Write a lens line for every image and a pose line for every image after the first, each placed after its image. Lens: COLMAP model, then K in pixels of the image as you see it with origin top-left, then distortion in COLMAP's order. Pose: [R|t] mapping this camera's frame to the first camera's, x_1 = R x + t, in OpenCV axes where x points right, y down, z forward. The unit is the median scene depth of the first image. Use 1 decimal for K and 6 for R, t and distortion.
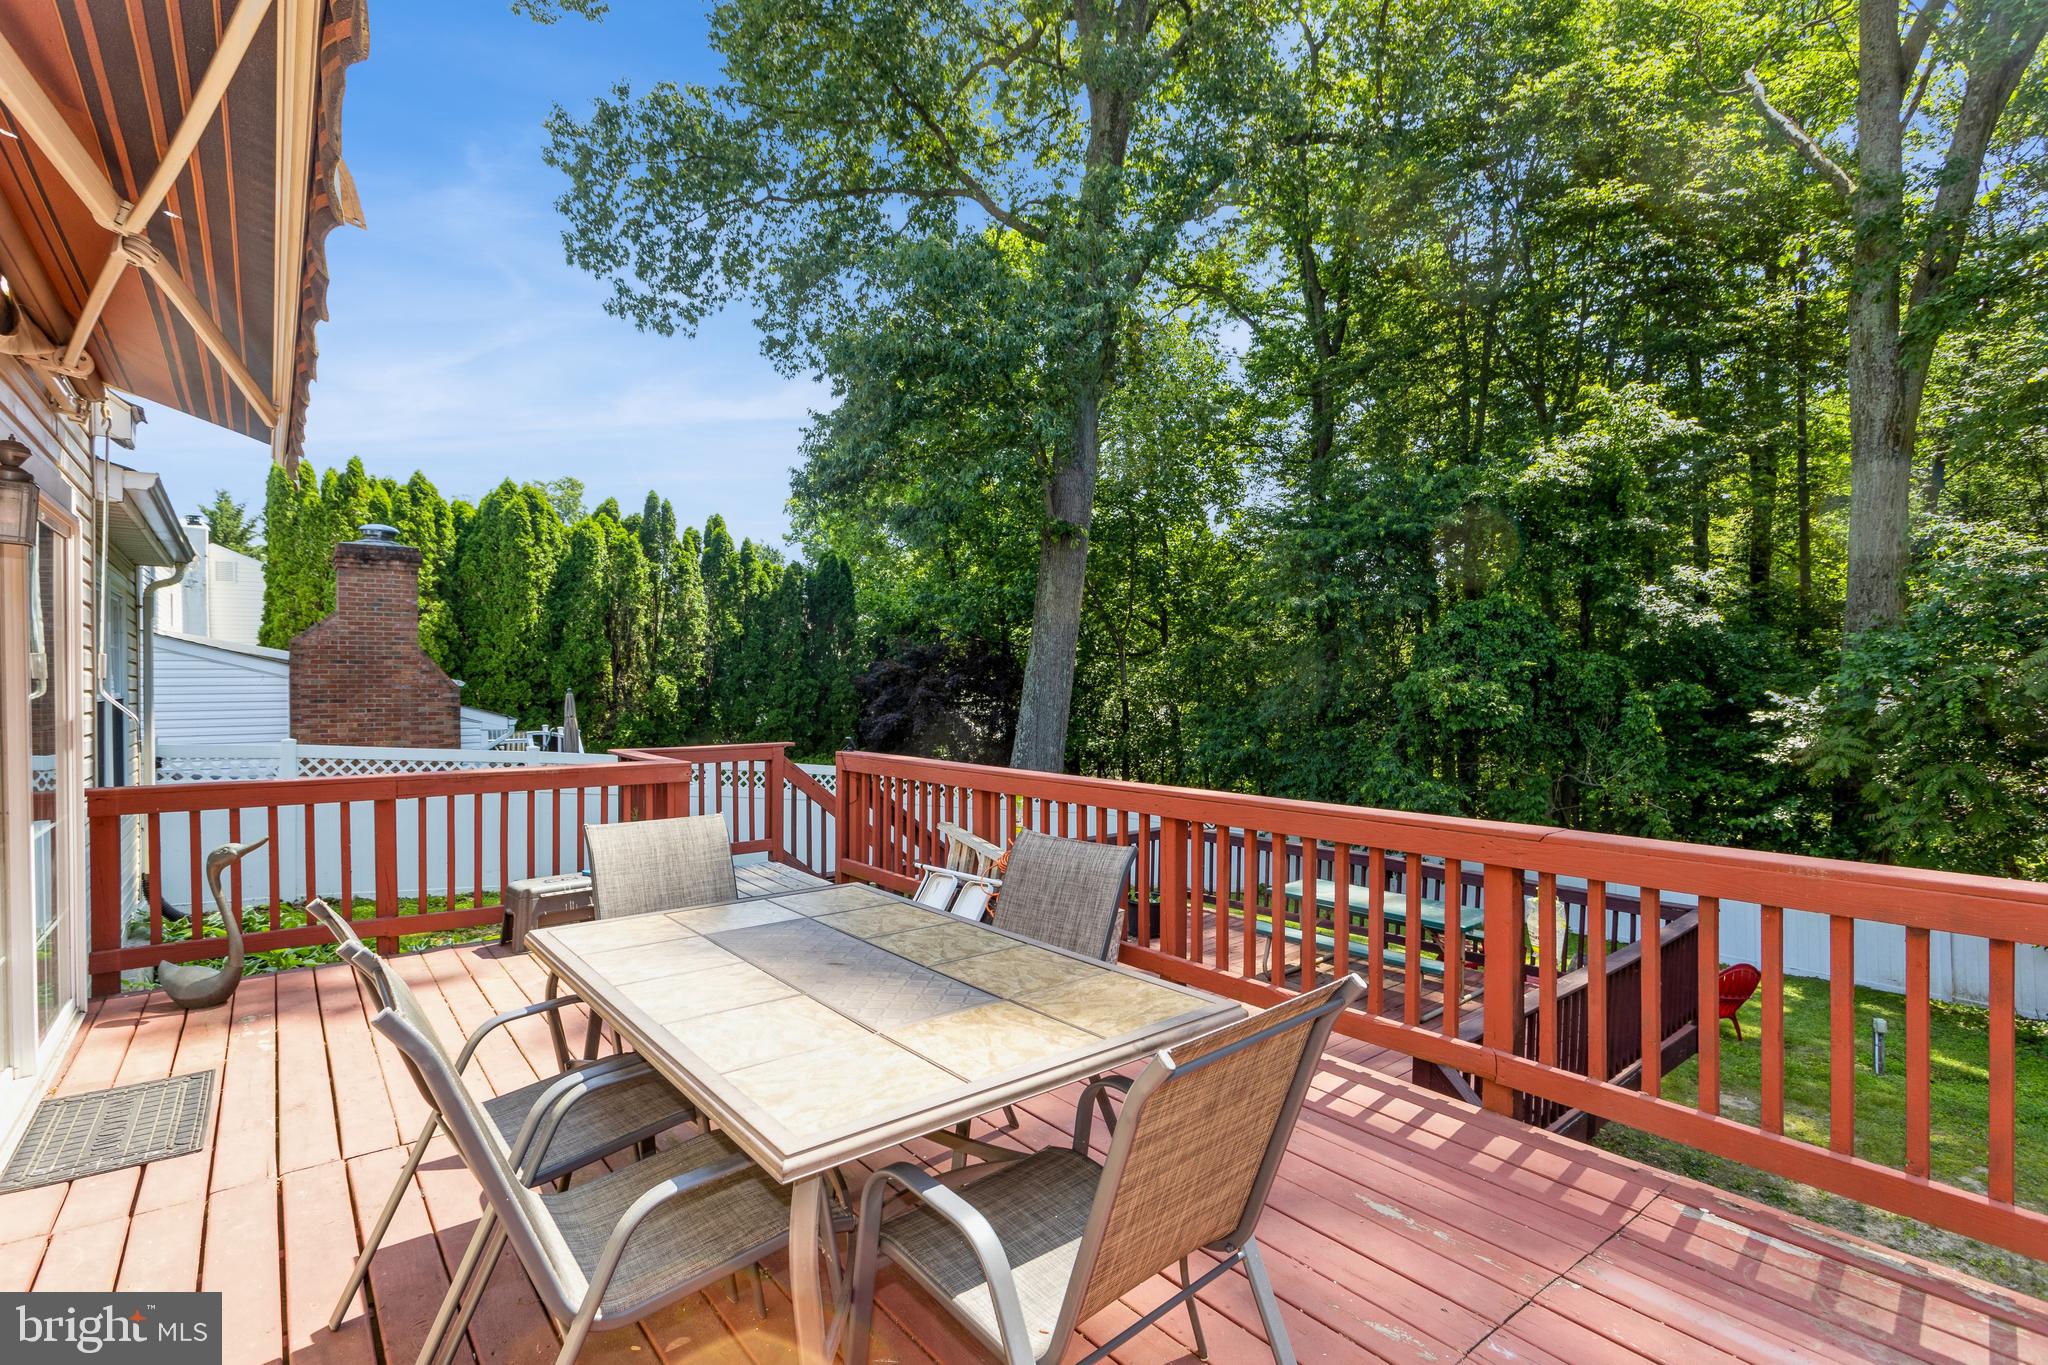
lens RADIAL K [[970.5, 0, 1025.4], [0, 970.5, 686.6], [0, 0, 1]] dist [0.008501, 0.000073]
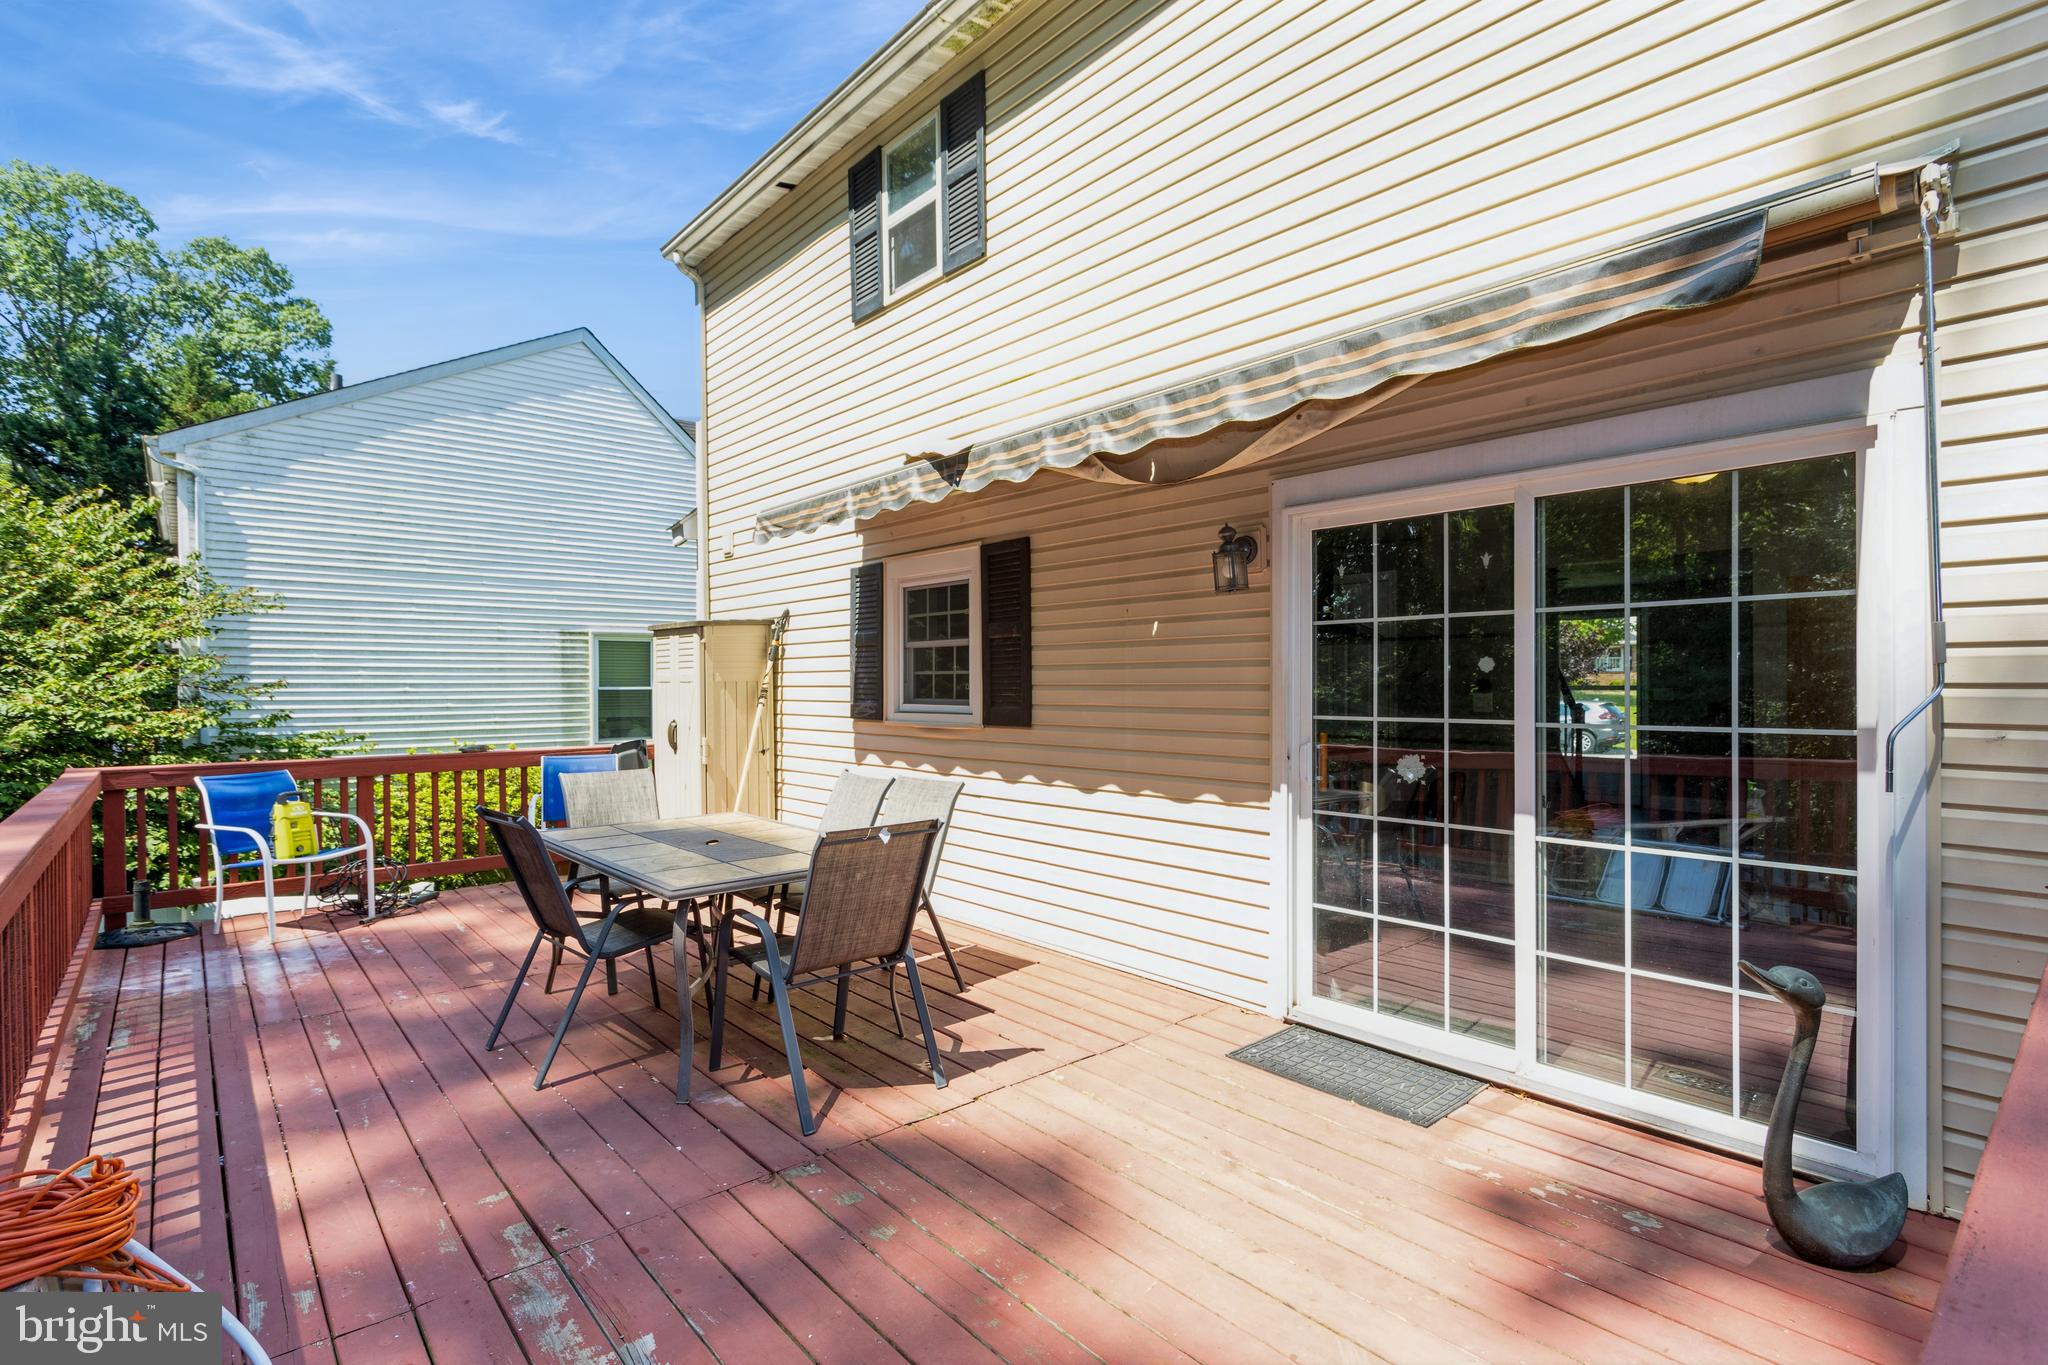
lens RADIAL K [[970.5, 0, 1011.8], [0, 970.5, 689.1], [0, 0, 1]] dist [0.008501, 0.000073]
pose [[-0.998753, 0.007898, -0.049290, -0.060178], [0.007253, 0.999886, 0.013254, -0.000665], [0.049389, 0.012880, -0.998697, 0.259882]]
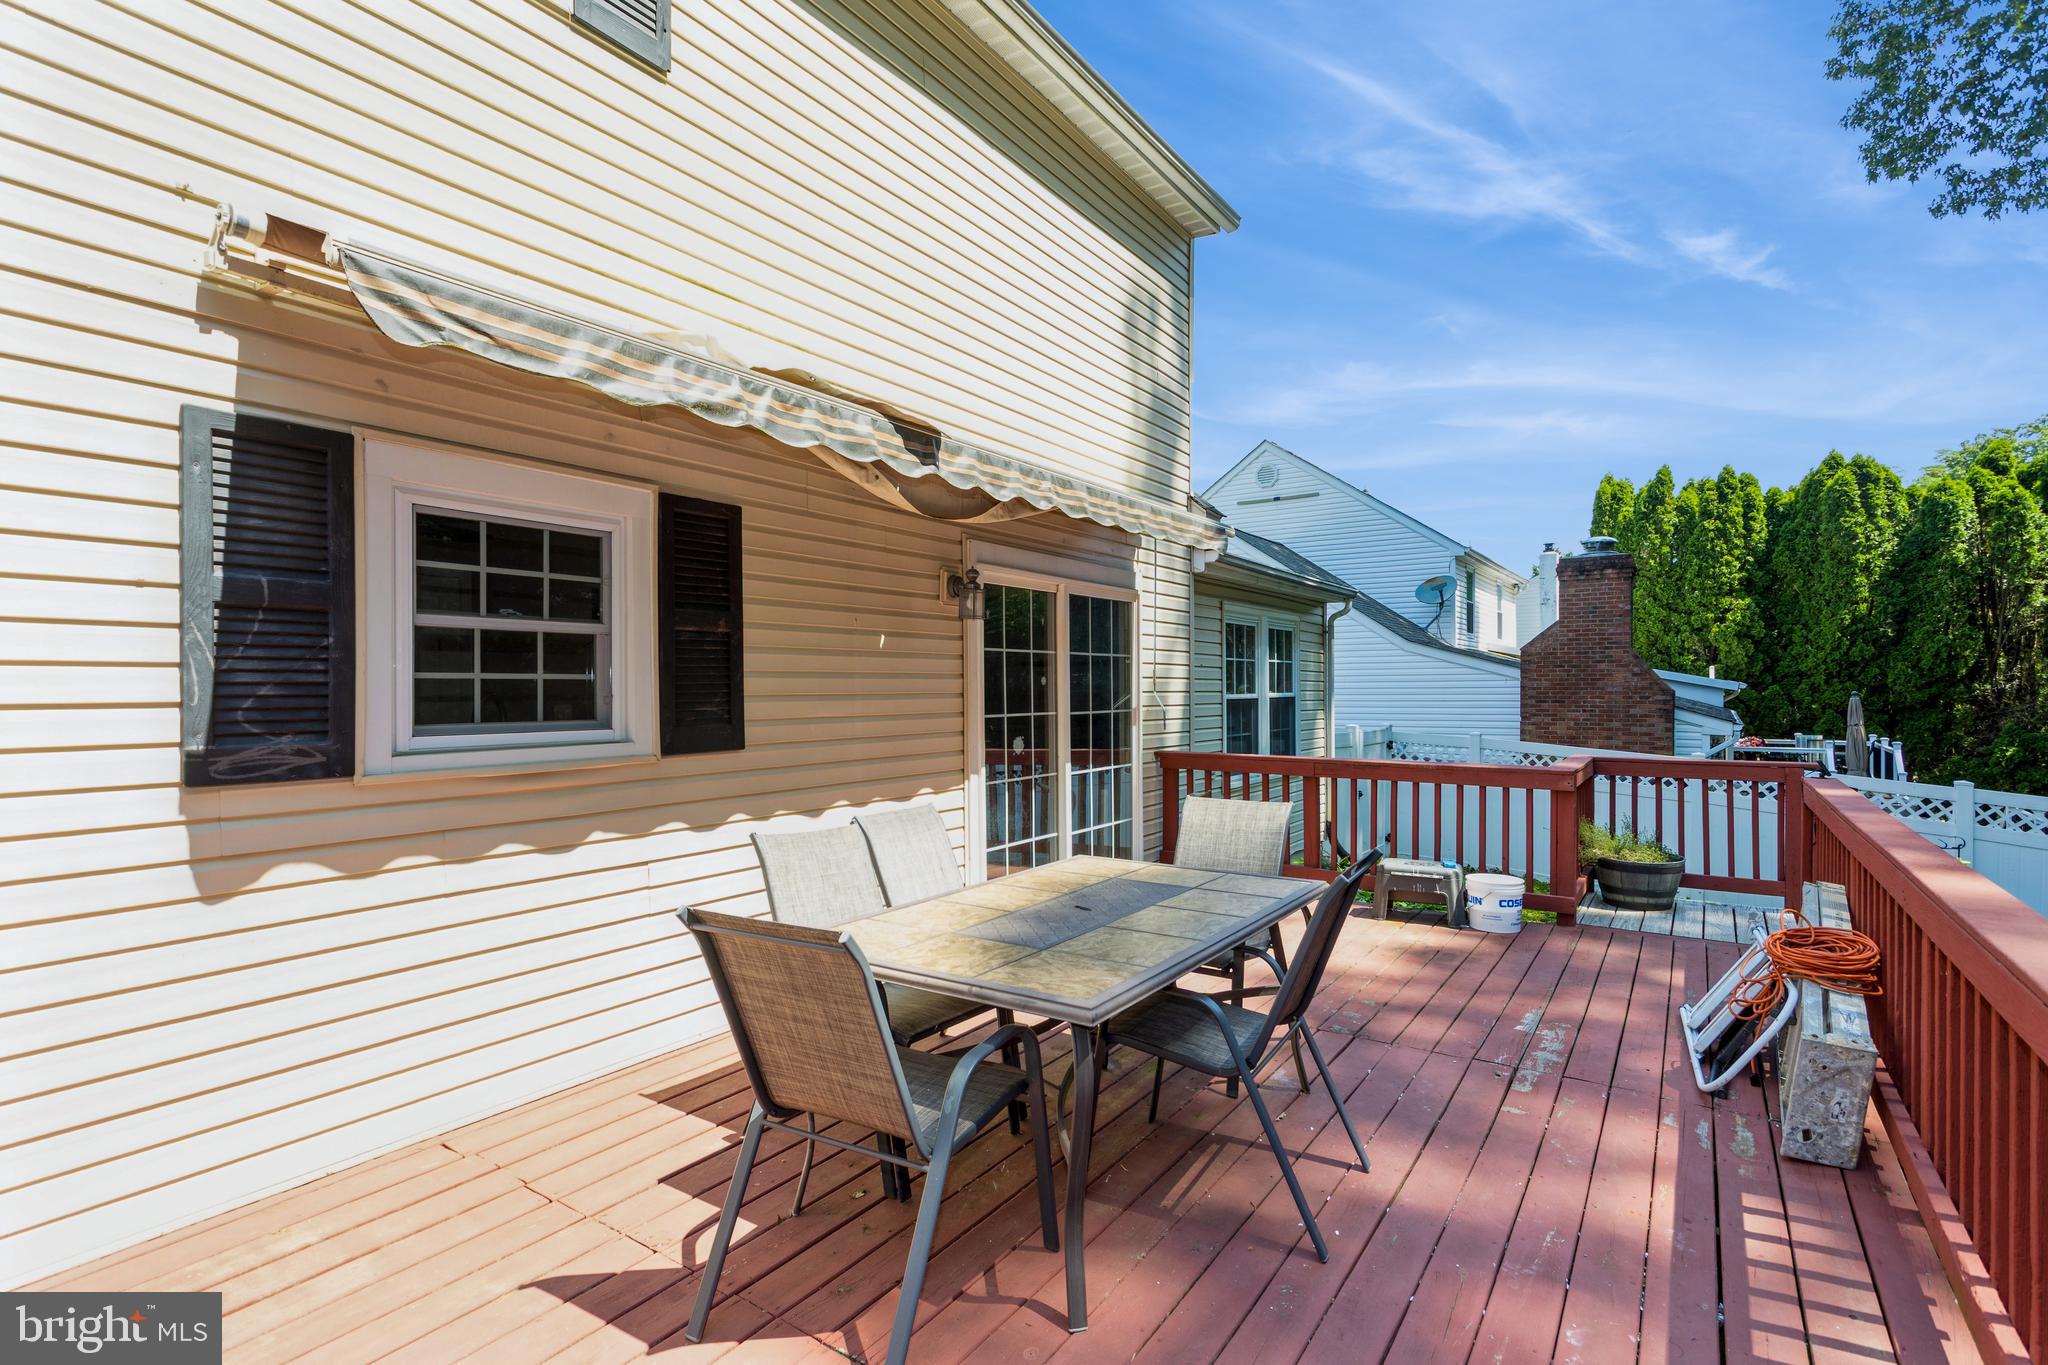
lens RADIAL K [[970.5, 0, 1038.1], [0, 970.5, 703.3], [0, 0, 1]] dist [0.008501, 0.000073]
pose [[0.306210, 0.018131, -0.951791, 0.094152], [-0.003315, 0.999833, 0.017979, -0.000659], [0.951958, -0.002350, 0.306219, 0.052394]]
